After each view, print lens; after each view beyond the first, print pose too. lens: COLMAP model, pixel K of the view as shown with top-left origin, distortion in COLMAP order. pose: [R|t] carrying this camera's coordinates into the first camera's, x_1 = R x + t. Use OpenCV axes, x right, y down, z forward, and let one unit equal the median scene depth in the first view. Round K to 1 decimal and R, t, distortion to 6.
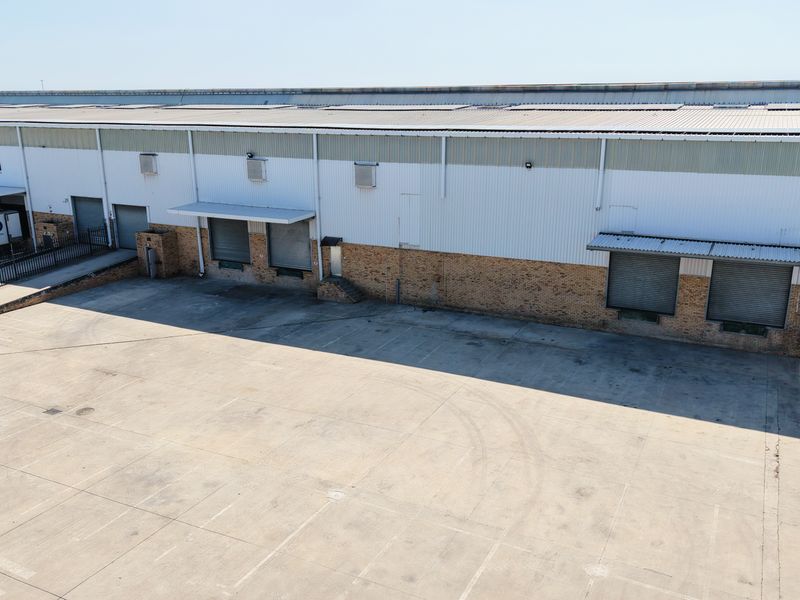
lens RADIAL K [[717.4, 0, 399.1], [0, 717.4, 307.7], [0, 0, 1]] dist [0.089657, -0.134834]
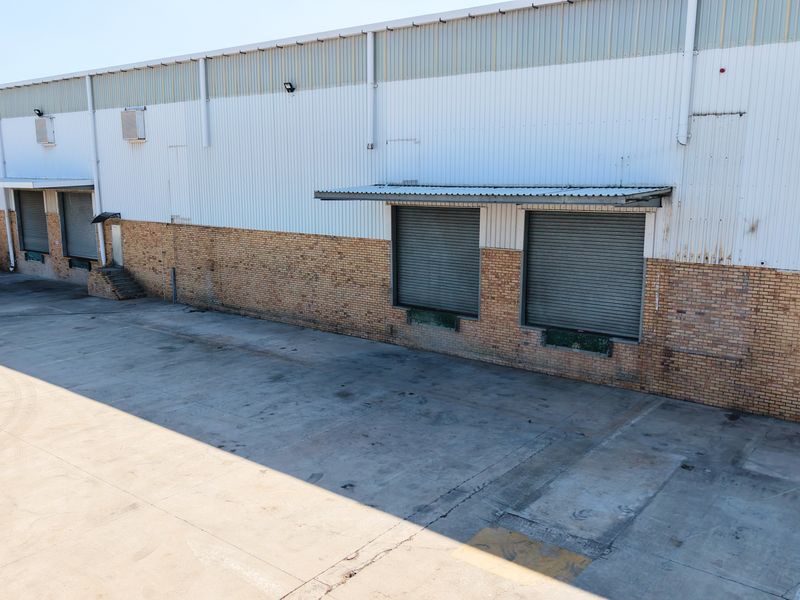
lens RADIAL K [[717.4, 0, 397.2], [0, 717.4, 305.0], [0, 0, 1]] dist [0.089657, -0.134834]
pose [[0.978082, 0.039385, -0.204459, 0.417518], [-0.058766, 0.994242, -0.089603, 0.055592], [0.199753, 0.099655, 0.974765, 0.386600]]
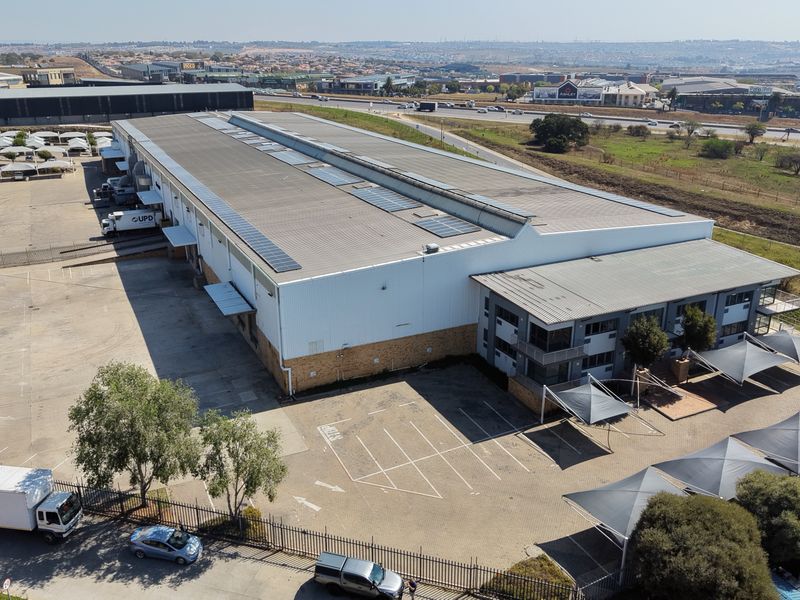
lens RADIAL K [[717.4, 0, 392.3], [0, 717.4, 299.4], [0, 0, 1]] dist [0.089657, -0.134834]
pose [[0.788415, 0.209324, -0.578433, 1.779263], [-0.169009, 0.977846, 0.123502, -0.372231], [0.591471, 0.000390, 0.806326, -0.365105]]
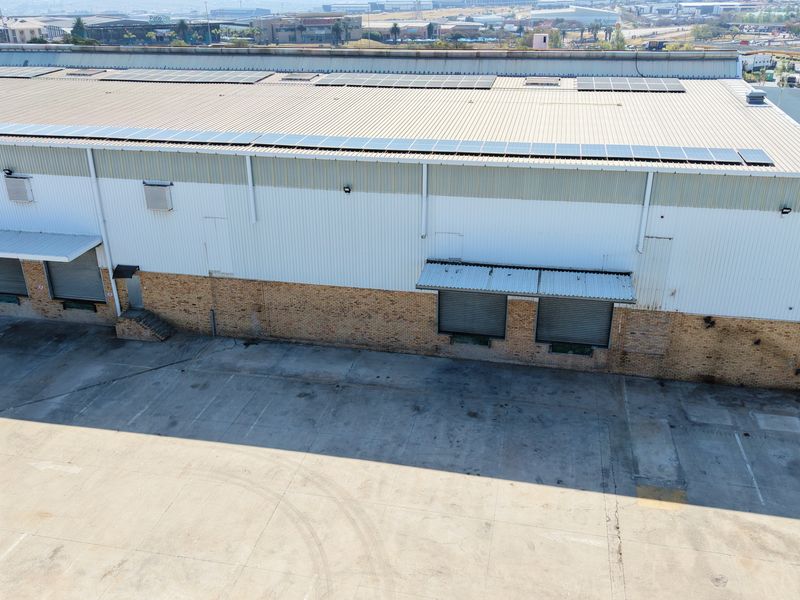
lens RADIAL K [[717.4, 0, 398.2], [0, 717.4, 305.9], [0, 0, 1]] dist [0.089657, -0.134834]
pose [[0.967886, -0.103985, 0.228876, 0.020165], [0.072617, 0.987277, 0.141463, -0.174655], [-0.240674, -0.120300, 0.963122, 0.098481]]
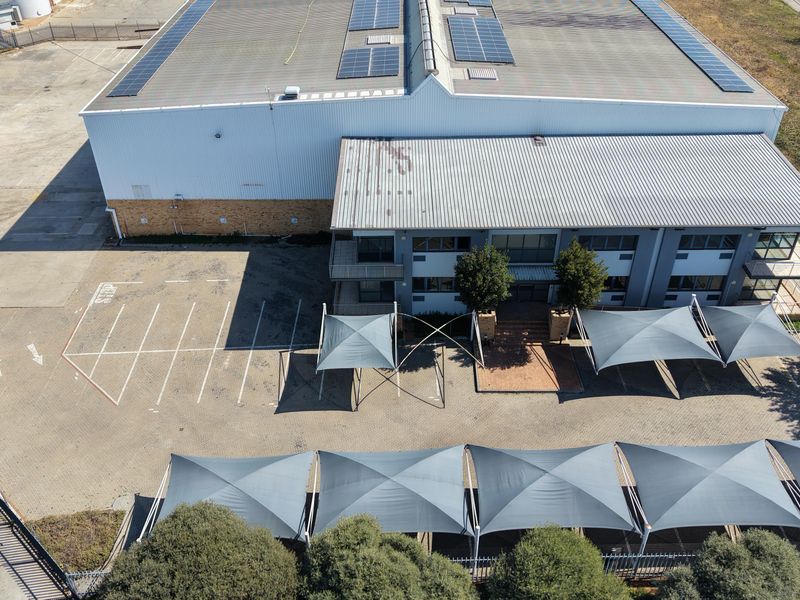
lens RADIAL K [[717.4, 0, 397.2], [0, 717.4, 305.8], [0, 0, 1]] dist [0.089657, -0.134834]
pose [[0.435232, 0.530419, -0.727481, 2.097602], [-0.239777, 0.847133, 0.474208, -0.643201], [0.867802, -0.031957, 0.495881, 0.573207]]
